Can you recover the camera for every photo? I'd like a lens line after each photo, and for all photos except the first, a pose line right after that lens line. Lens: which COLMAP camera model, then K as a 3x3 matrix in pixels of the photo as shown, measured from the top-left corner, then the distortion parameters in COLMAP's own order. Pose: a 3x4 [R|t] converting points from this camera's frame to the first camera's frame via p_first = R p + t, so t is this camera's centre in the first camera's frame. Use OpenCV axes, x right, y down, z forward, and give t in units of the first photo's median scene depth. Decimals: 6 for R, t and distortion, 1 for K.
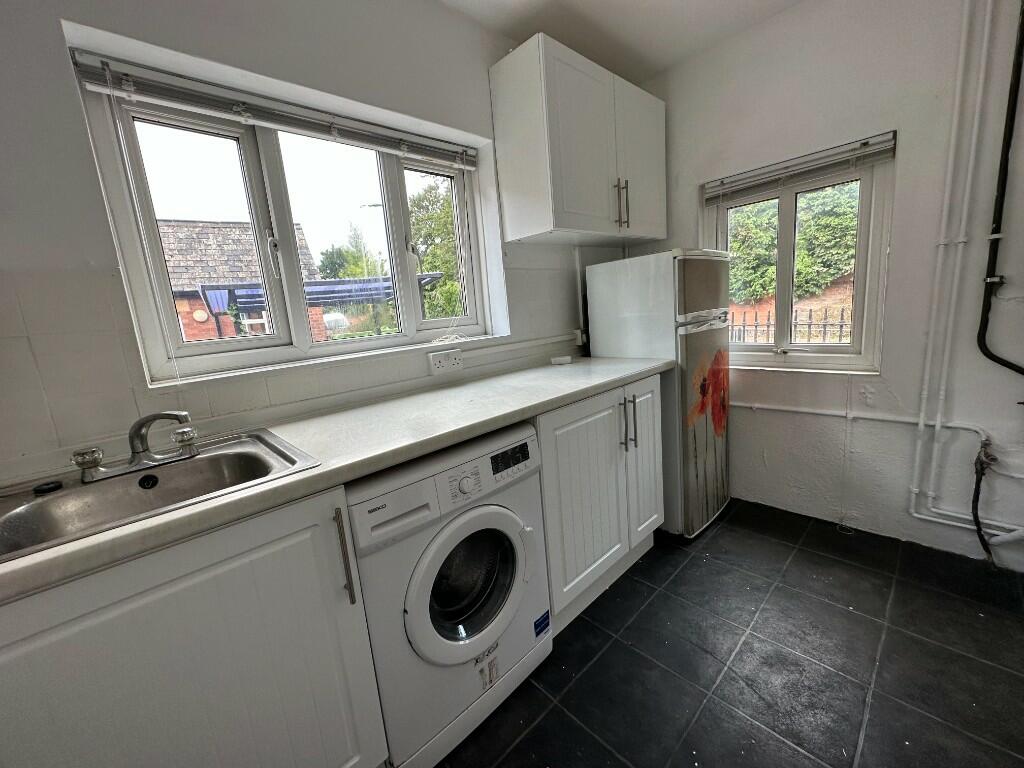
lens RADIAL K [[409.7, 0, 507.1], [0, 409.7, 381.1], [0, 0, 1]] dist [0.001263, -0.000017]
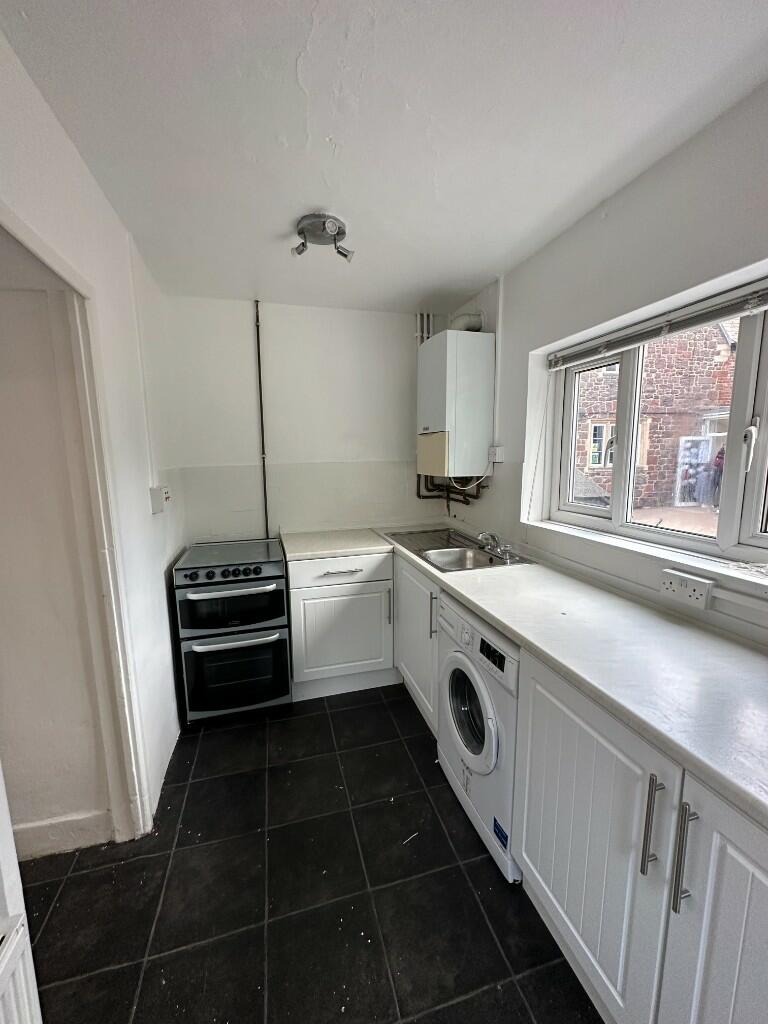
lens RADIAL K [[409.7, 0, 381.0], [0, 409.7, 514.1], [0, 0, 1]] dist [0.001263, -0.000017]
pose [[-0.460449, 0.208324, -0.862895, 0.993688], [-0.116426, 0.949502, 0.291359, -0.445624], [0.880018, 0.234619, -0.412943, 1.037635]]
